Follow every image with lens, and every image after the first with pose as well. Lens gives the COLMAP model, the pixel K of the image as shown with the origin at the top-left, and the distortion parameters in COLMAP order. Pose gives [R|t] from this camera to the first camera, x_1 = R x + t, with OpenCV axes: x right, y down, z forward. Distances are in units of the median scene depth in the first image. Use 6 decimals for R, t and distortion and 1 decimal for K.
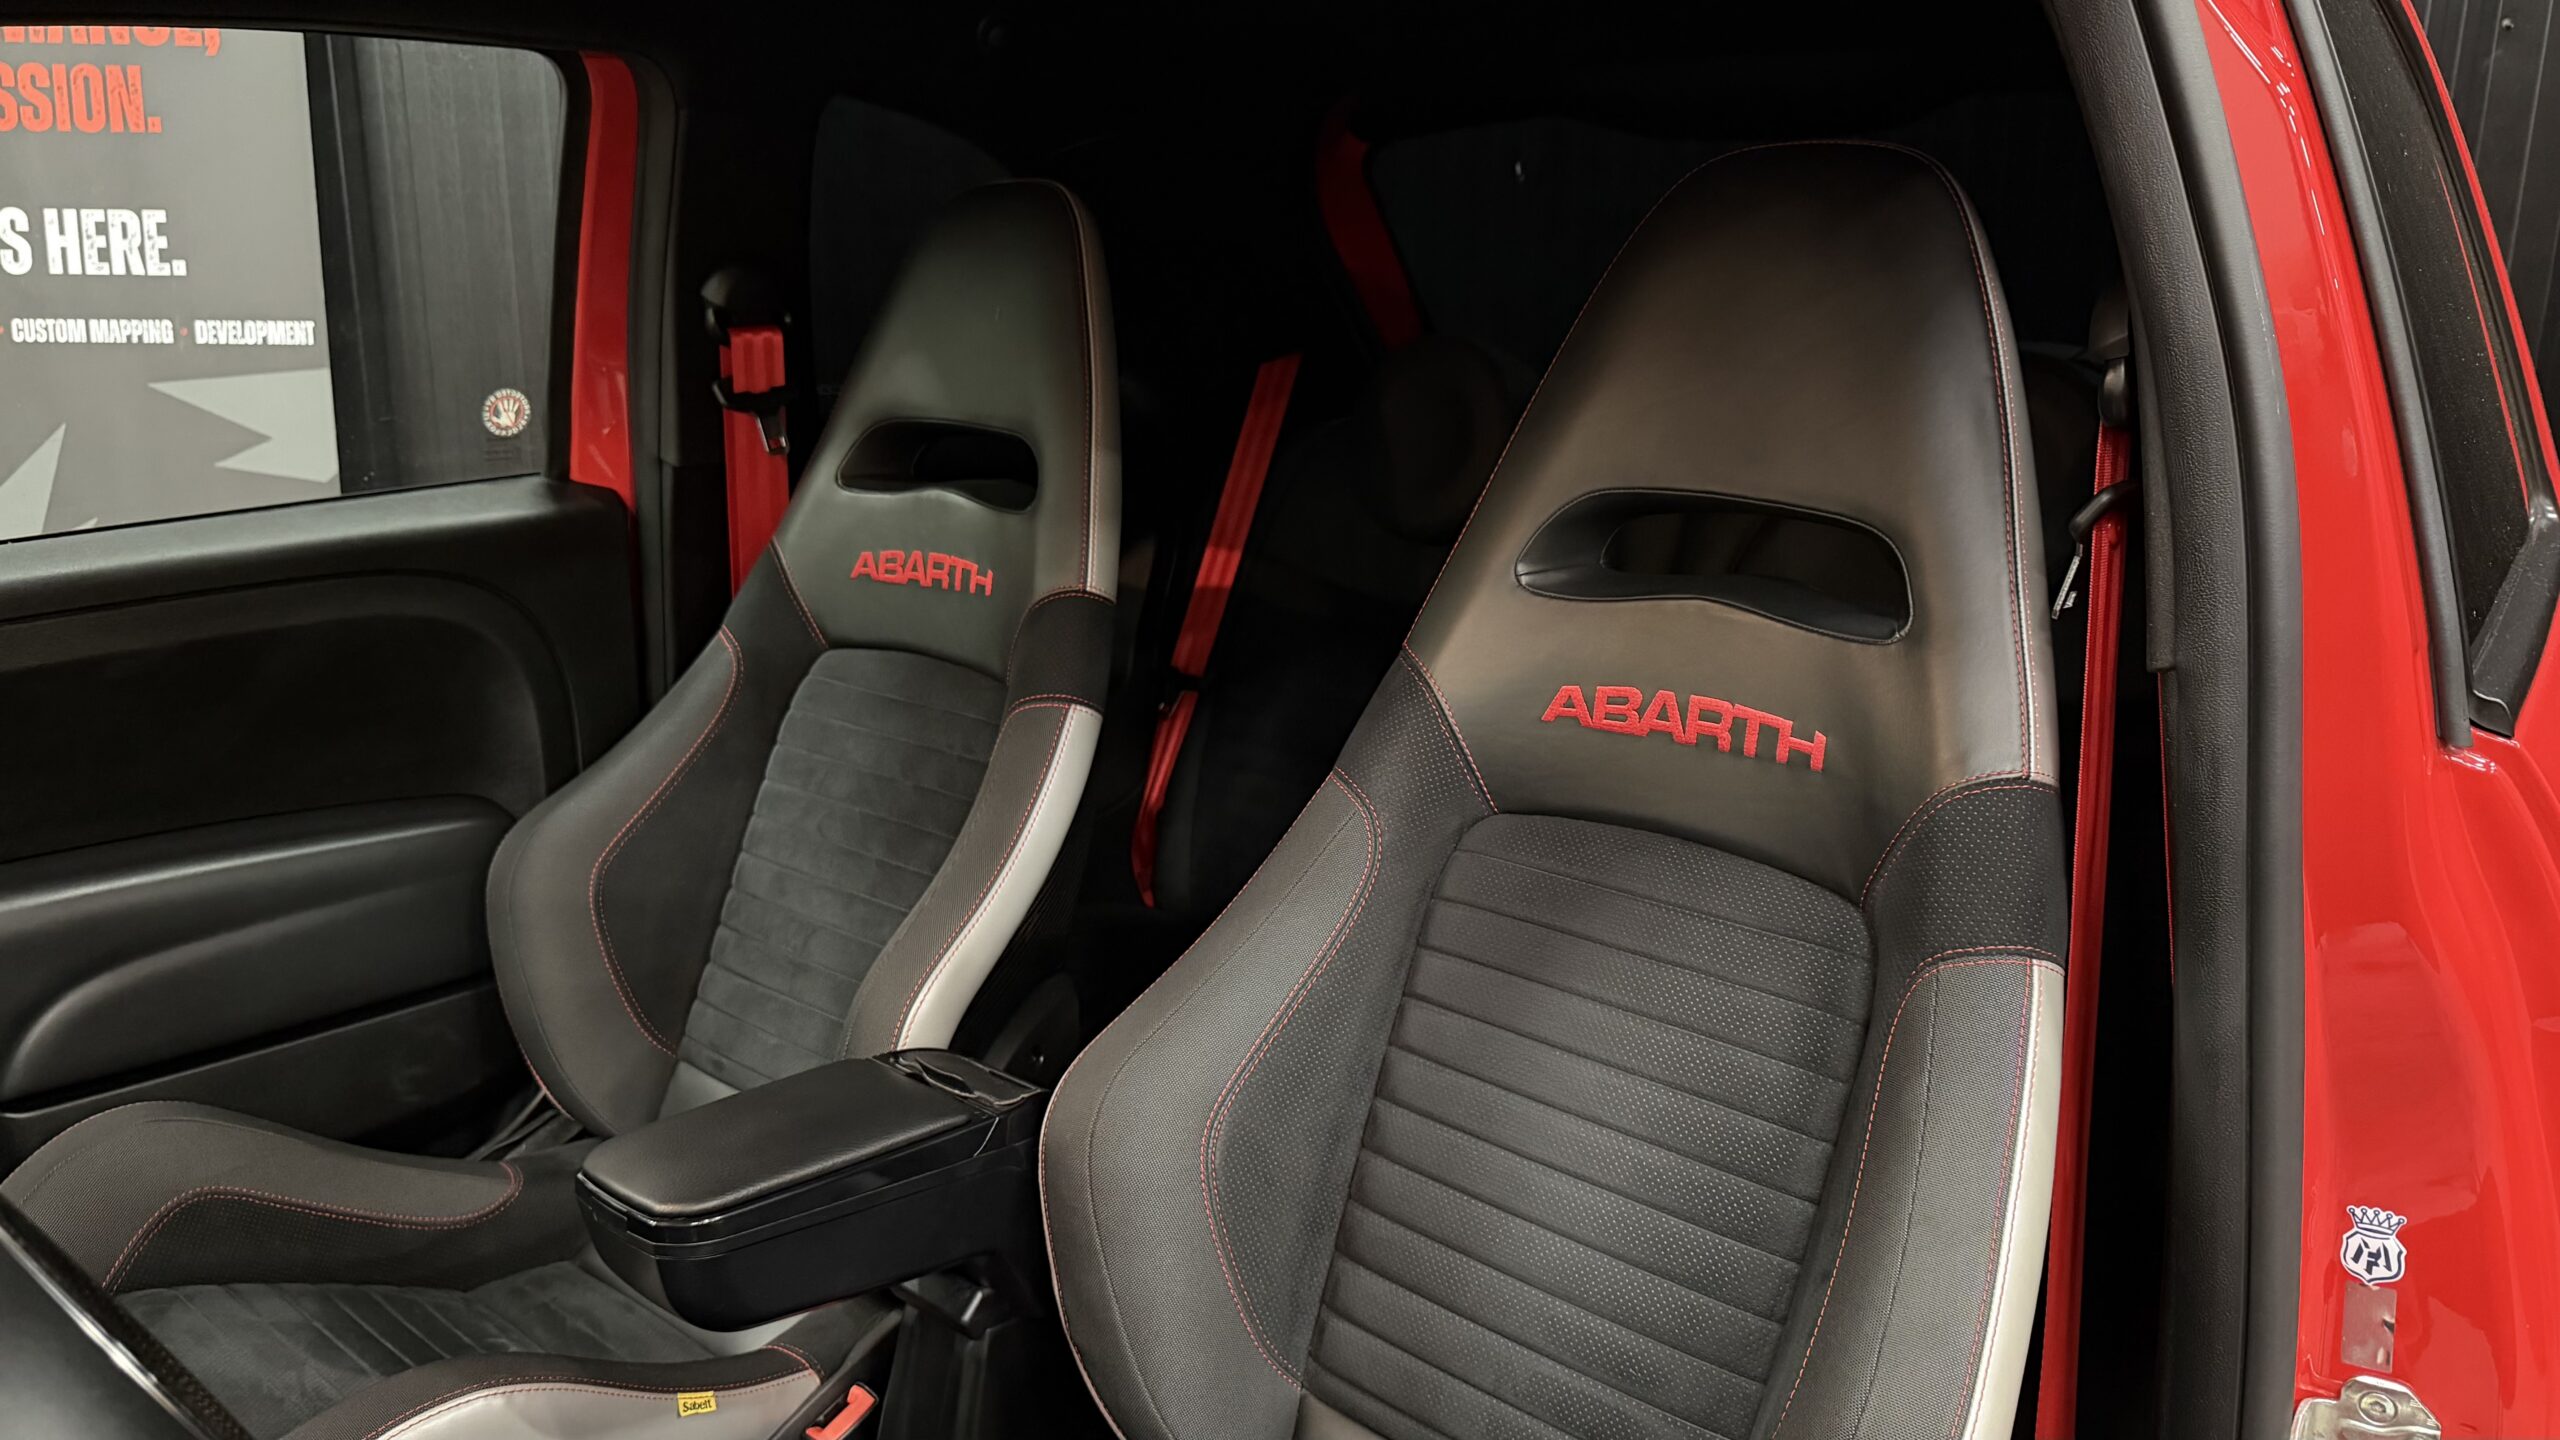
lens RADIAL K [[1792.1, 0, 1280.9], [0, 1792.1, 730.4], [0, 0, 1]] dist [0.034618, -0.049062]
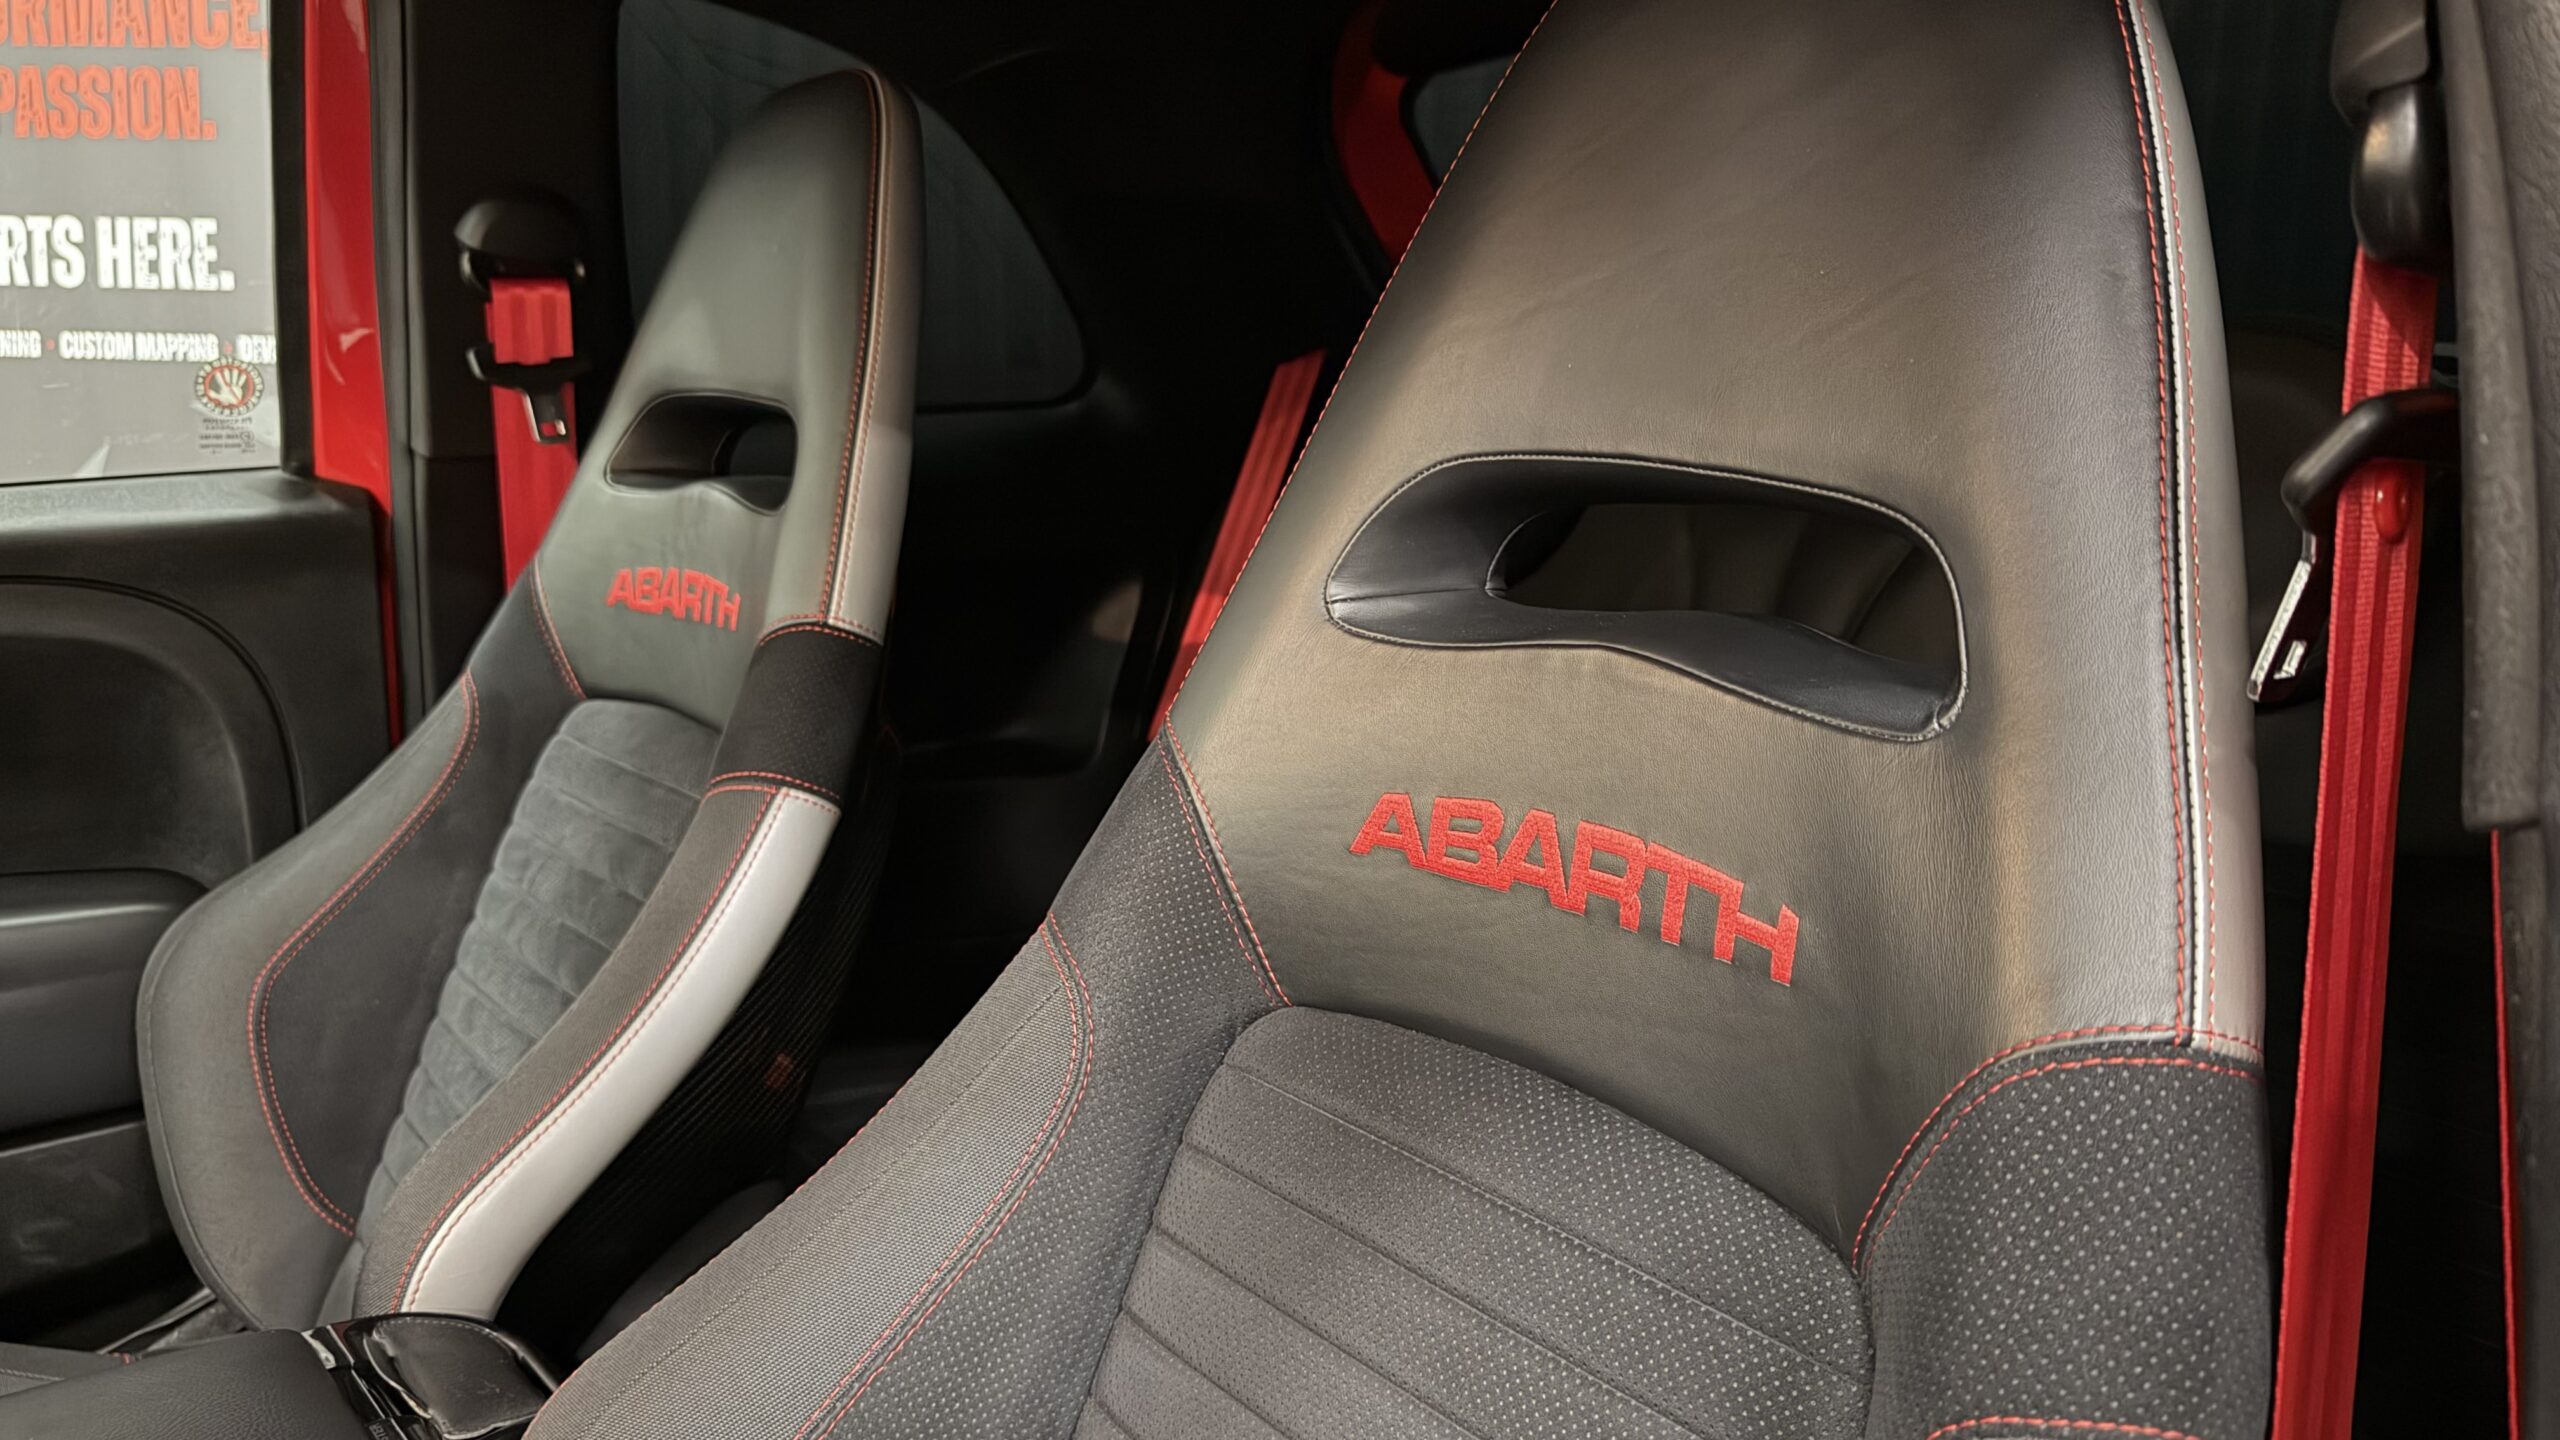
lens RADIAL K [[1804.8, 0, 1305.0], [0, 1804.8, 728.2], [0, 0, 1]] dist [0.003462, -0.030814]
pose [[0.991919, 0.037374, -0.121246, 0.147813], [-0.042891, 0.998145, -0.043216, -0.014551], [0.119406, 0.048067, 0.991681, 0.310175]]
